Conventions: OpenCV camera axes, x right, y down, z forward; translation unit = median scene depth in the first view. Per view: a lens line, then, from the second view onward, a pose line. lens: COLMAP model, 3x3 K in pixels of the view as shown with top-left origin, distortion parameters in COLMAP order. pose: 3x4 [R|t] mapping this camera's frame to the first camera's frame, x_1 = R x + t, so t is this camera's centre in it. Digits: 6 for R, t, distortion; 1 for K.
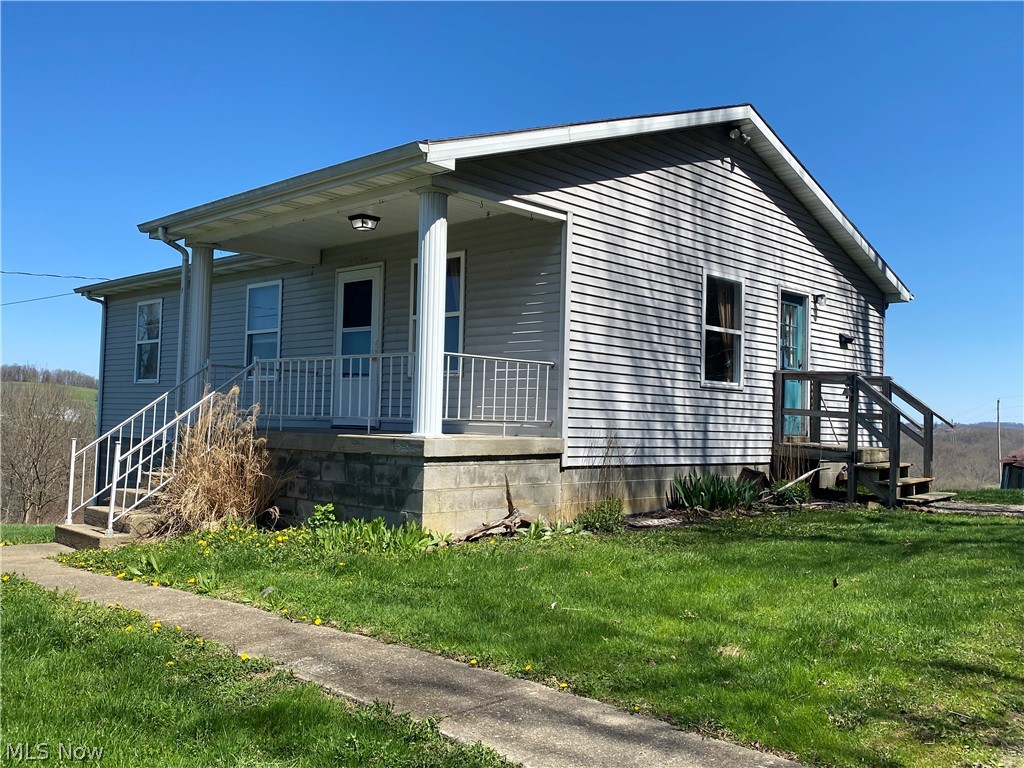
lens RADIAL K [[889.9, 0, 512.0], [0, 889.9, 384.0], [0, 0, 1]] dist [0.165638, -0.000537]
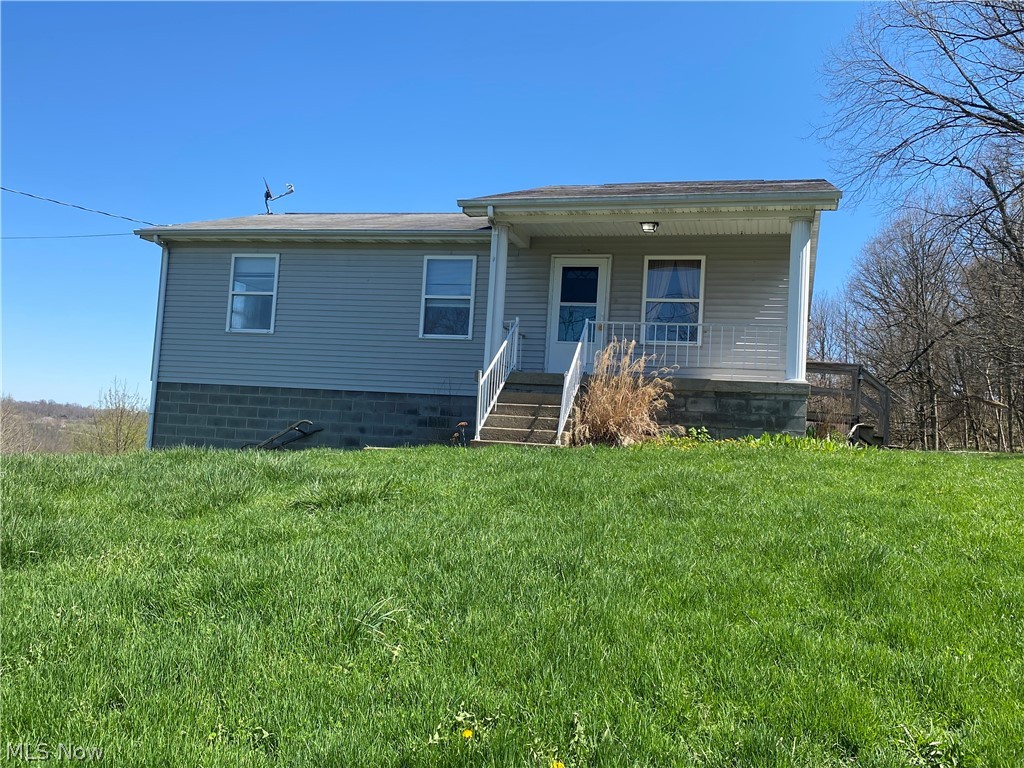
lens RADIAL K [[889.9, 0, 512.0], [0, 889.9, 384.0], [0, 0, 1]] dist [0.165638, -0.000537]
pose [[0.876231, 0.065067, 0.477479, -0.895519], [-0.059593, 0.997868, -0.026622, 0.095367], [-0.478193, -0.005128, 0.878240, -0.067077]]
